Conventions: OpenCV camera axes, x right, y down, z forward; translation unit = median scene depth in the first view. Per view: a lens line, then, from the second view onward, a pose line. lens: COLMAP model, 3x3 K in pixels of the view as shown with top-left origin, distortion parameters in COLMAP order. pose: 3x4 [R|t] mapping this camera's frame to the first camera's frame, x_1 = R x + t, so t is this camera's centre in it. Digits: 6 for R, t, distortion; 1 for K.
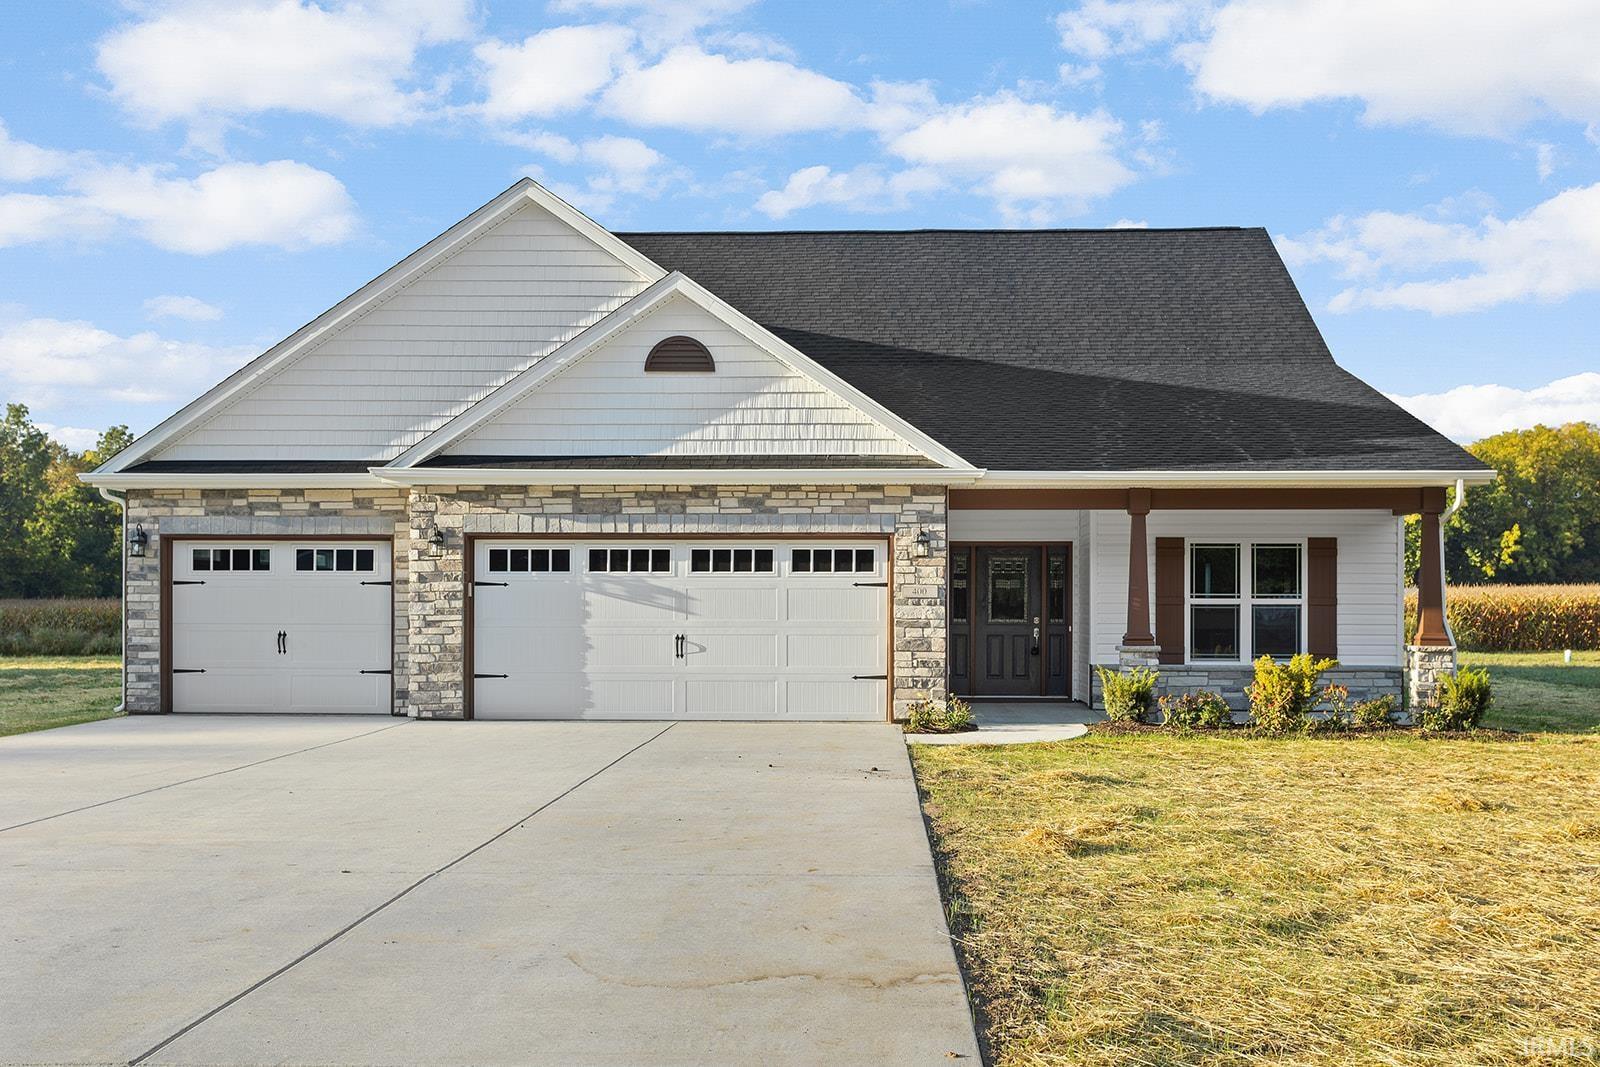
lens RADIAL K [[1695.6, 0, 784.8], [0, 1695.6, 584.5], [0, 0, 1]] dist [-0.001376, 0.000000]
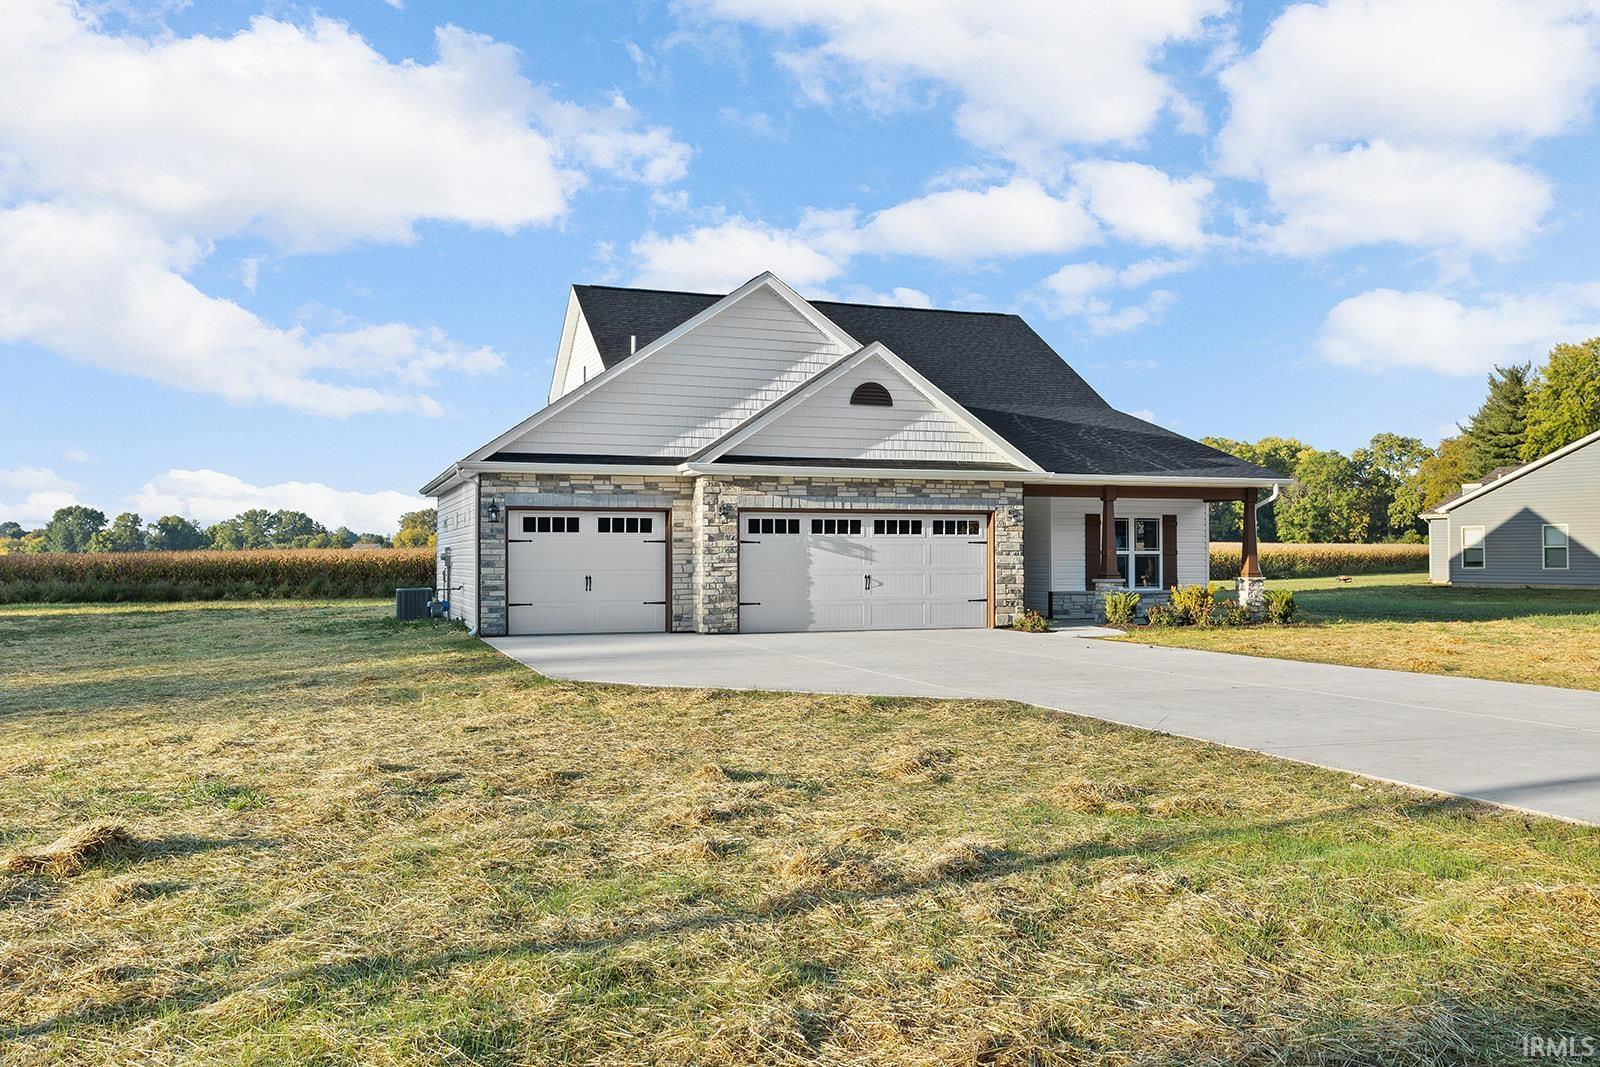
lens RADIAL K [[1361.4, 0, 799.4], [0, 1361.4, 532.4], [0, 0, 1]] dist [-0.000217, -0.001699]
pose [[0.920735, 0.003357, 0.390174, -0.602447], [-0.000087, 0.999965, -0.008398, 0.001352], [-0.390188, 0.007698, 0.920703, -0.119941]]
